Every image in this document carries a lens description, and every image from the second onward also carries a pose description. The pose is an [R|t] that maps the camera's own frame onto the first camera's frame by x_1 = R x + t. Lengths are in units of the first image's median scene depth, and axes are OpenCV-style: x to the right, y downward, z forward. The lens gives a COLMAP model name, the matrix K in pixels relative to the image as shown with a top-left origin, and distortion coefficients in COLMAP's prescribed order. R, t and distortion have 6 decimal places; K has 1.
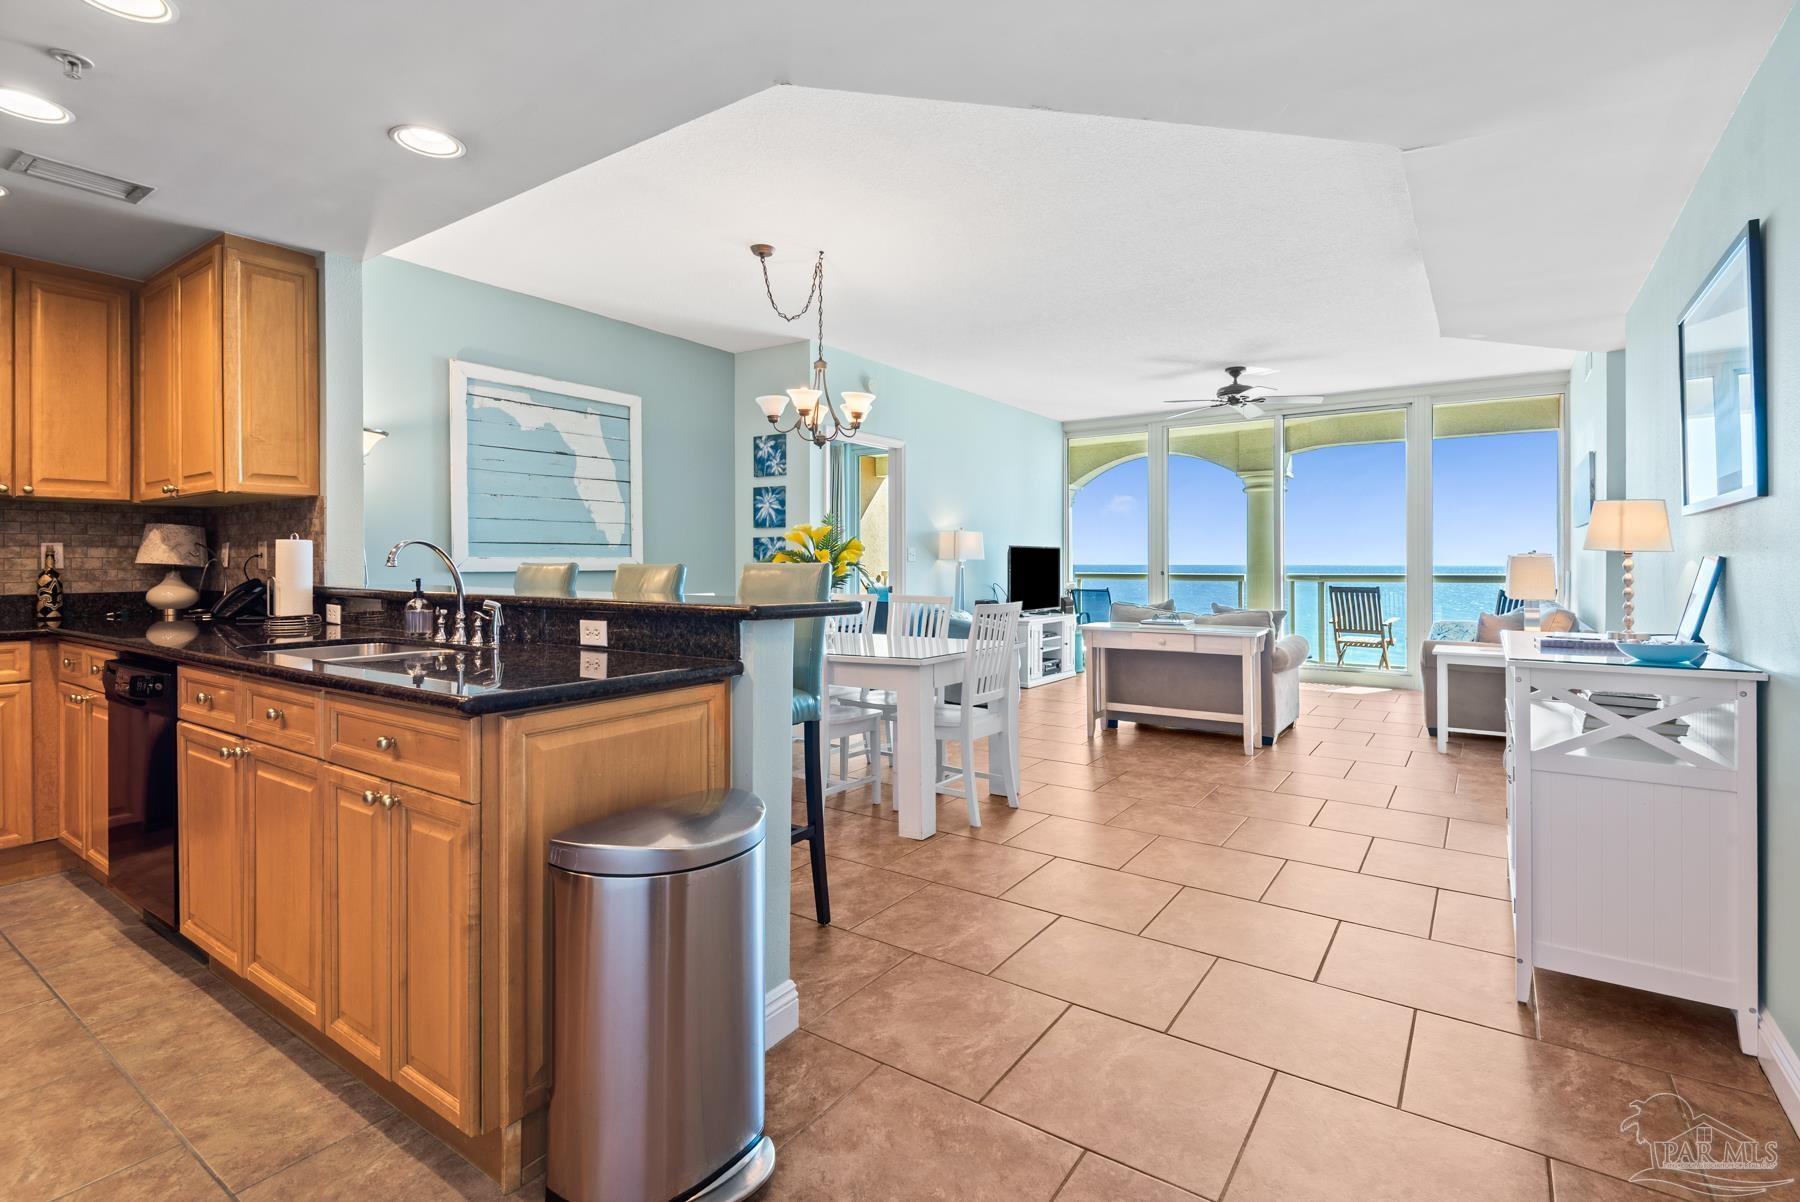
lens RADIAL K [[821.9, 0, 926.8], [0, 821.9, 565.5], [0, 0, 1]] dist [0.029644, -0.012433]
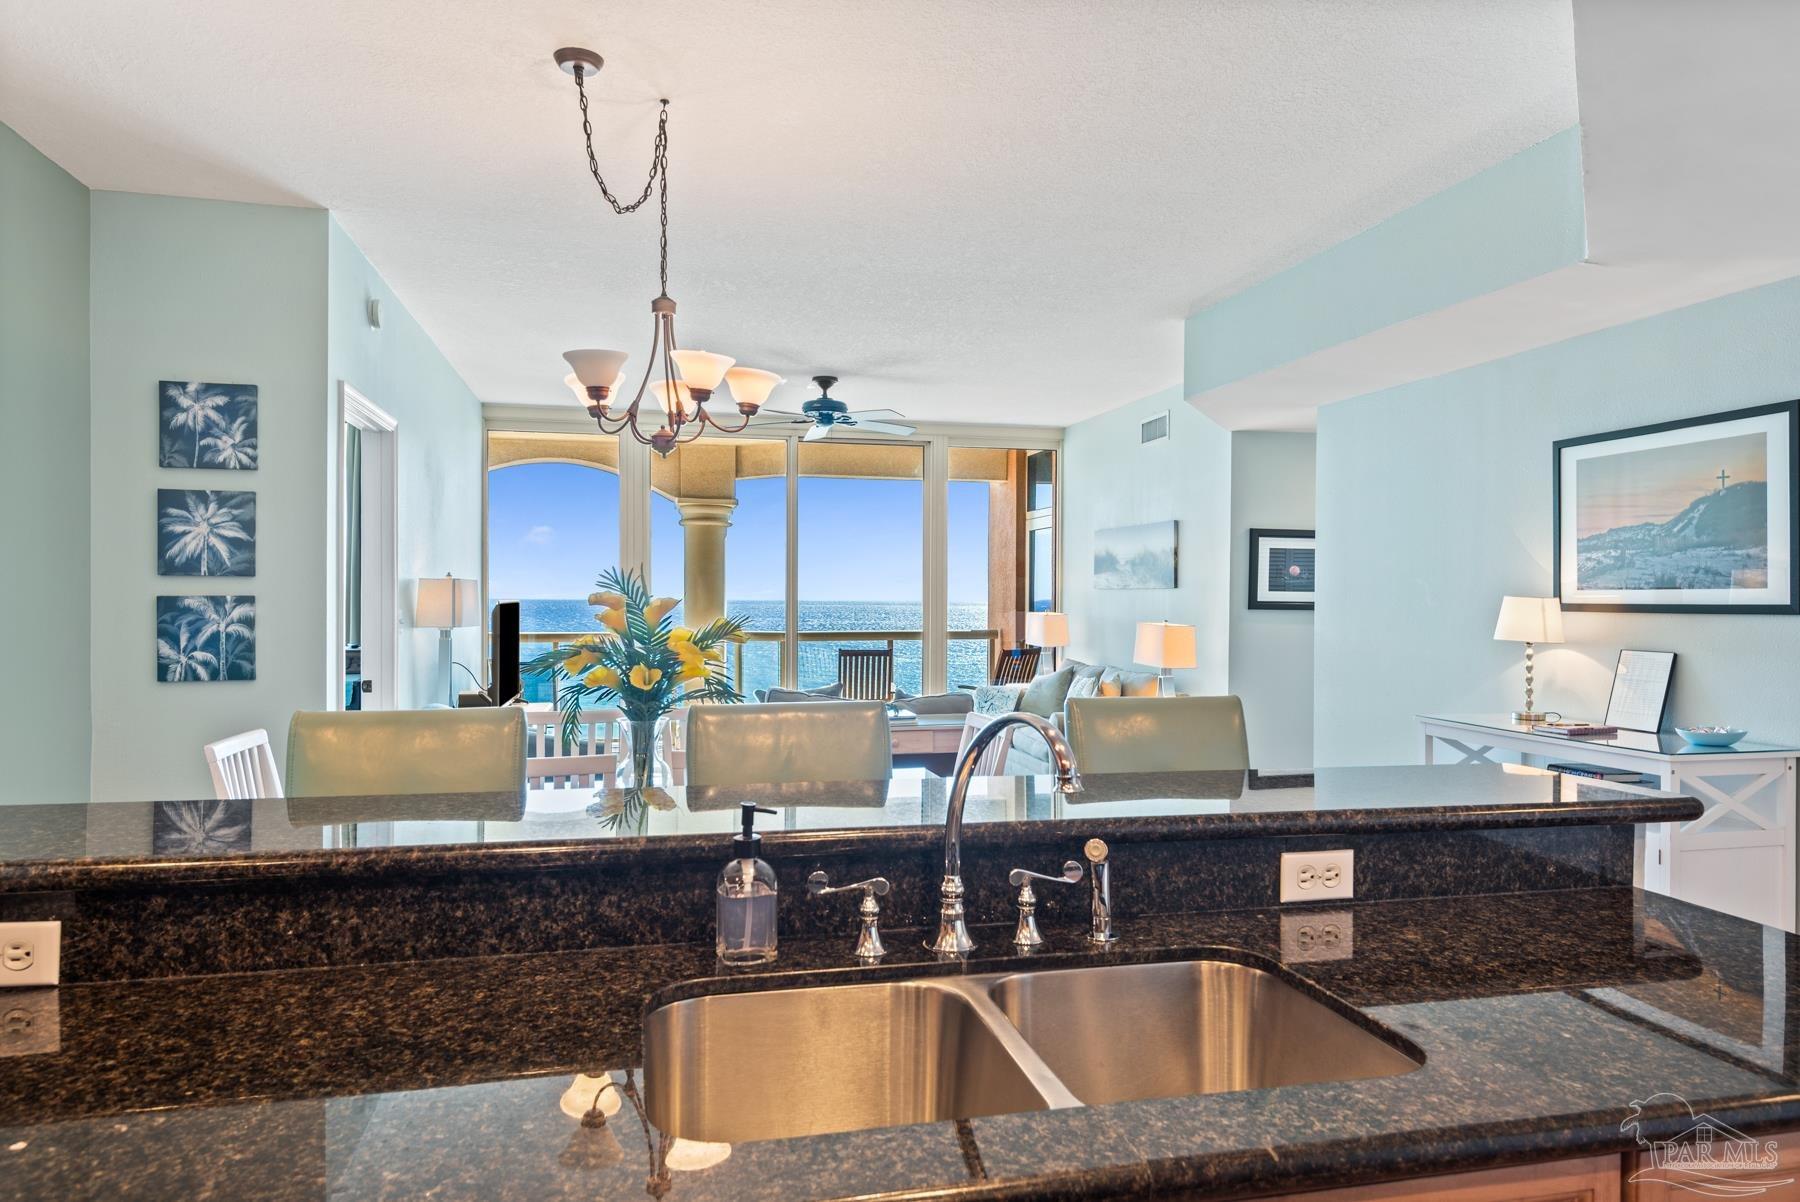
lens RADIAL K [[1123.6, 0, 891.2], [0, 1123.6, 600.0], [0, 0, 1]] dist [0.040520, -0.024303]
pose [[0.689316, 0.001351, 0.724459, -0.426259], [-0.001262, 0.999999, -0.000664, -0.034568], [-0.724459, -0.000457, 0.689317, 0.275409]]
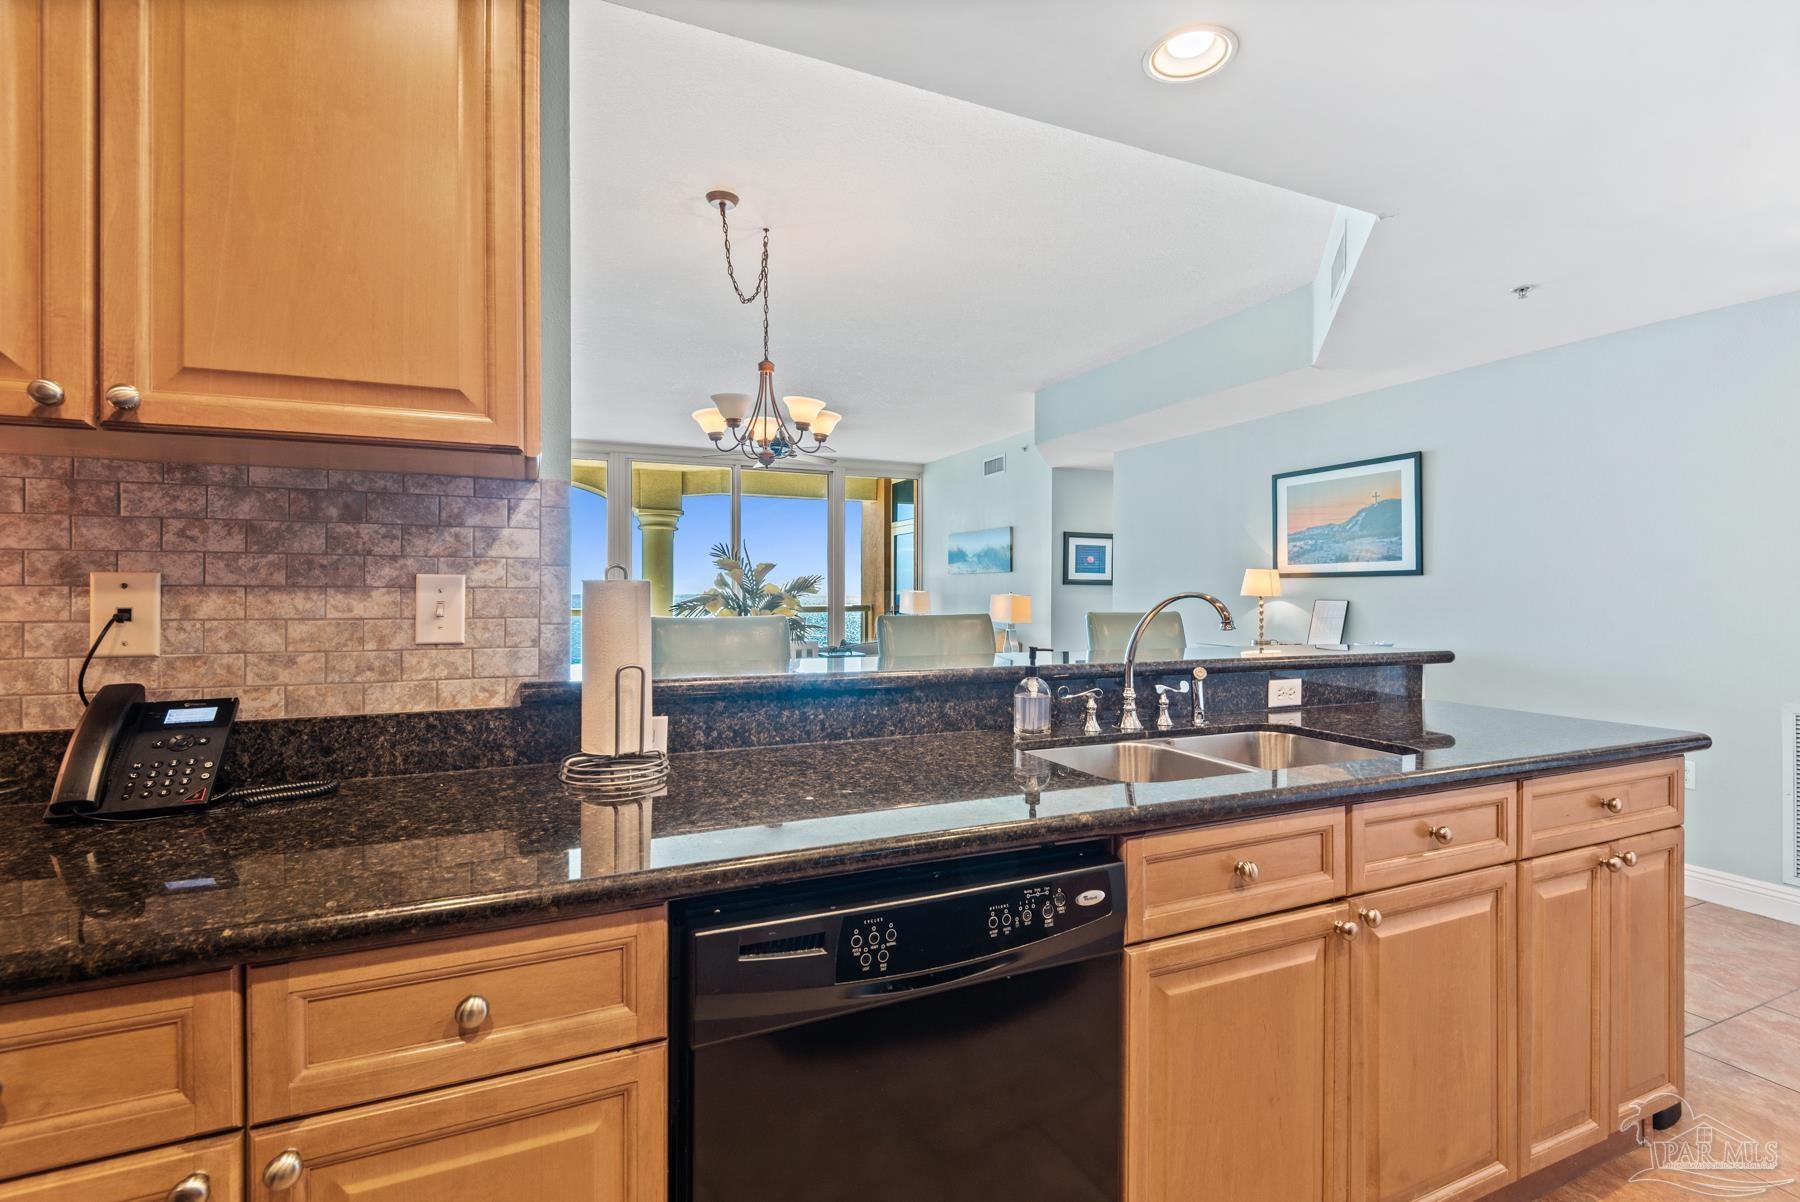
lens RADIAL K [[821.9, 0, 892.0], [0, 821.9, 585.9], [0, 0, 1]] dist [0.029644, -0.012433]
pose [[0.544251, 0.006432, 0.838898, -0.558391], [0.003108, 0.999948, -0.009683, -0.012327], [-0.838917, 0.007877, 0.544203, 0.335653]]
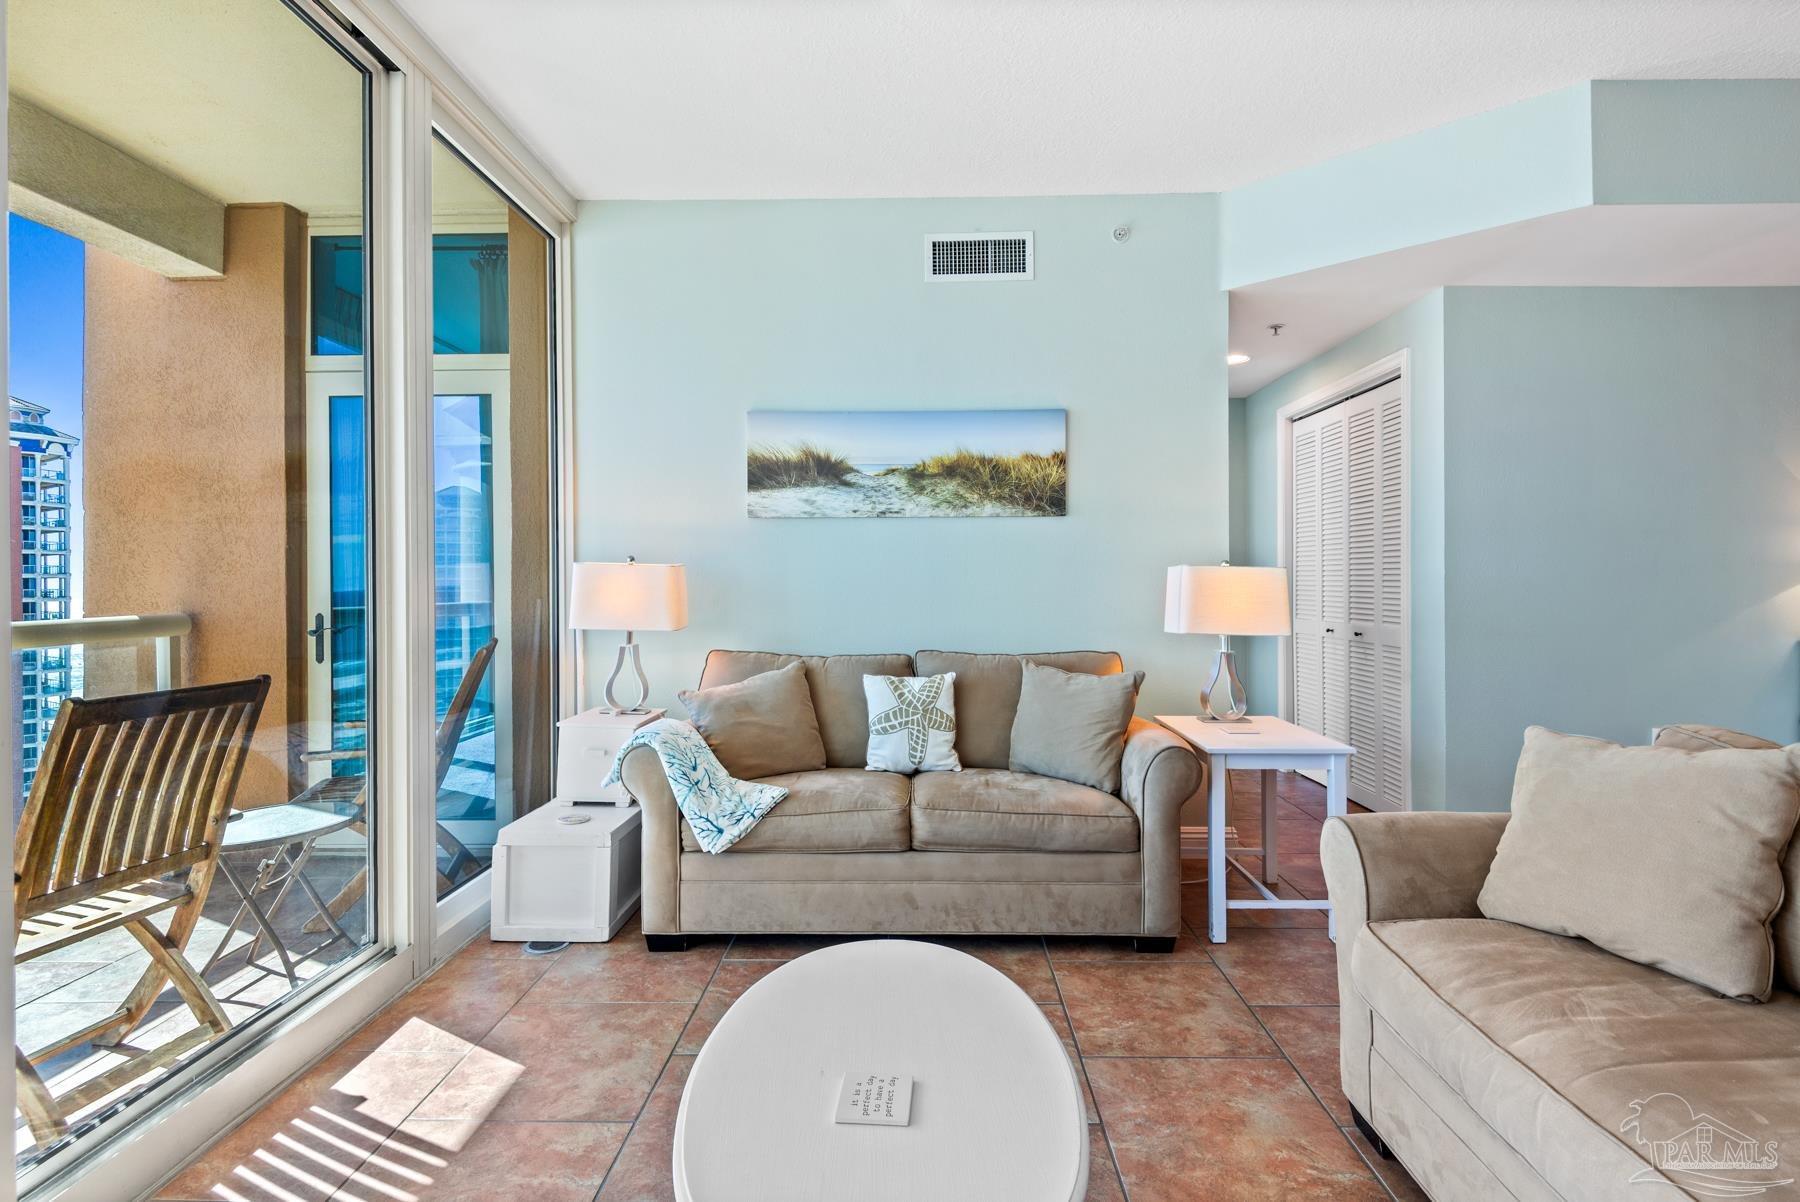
lens RADIAL K [[821.9, 0, 923.4], [0, 821.9, 578.6], [0, 0, 1]] dist [0.029644, -0.012433]
pose [[-0.533003, 0.003516, 0.846106, 0.288162], [0.008532, 0.999963, 0.001219, -0.005480], [-0.846070, 0.007869, -0.533013, 1.348526]]
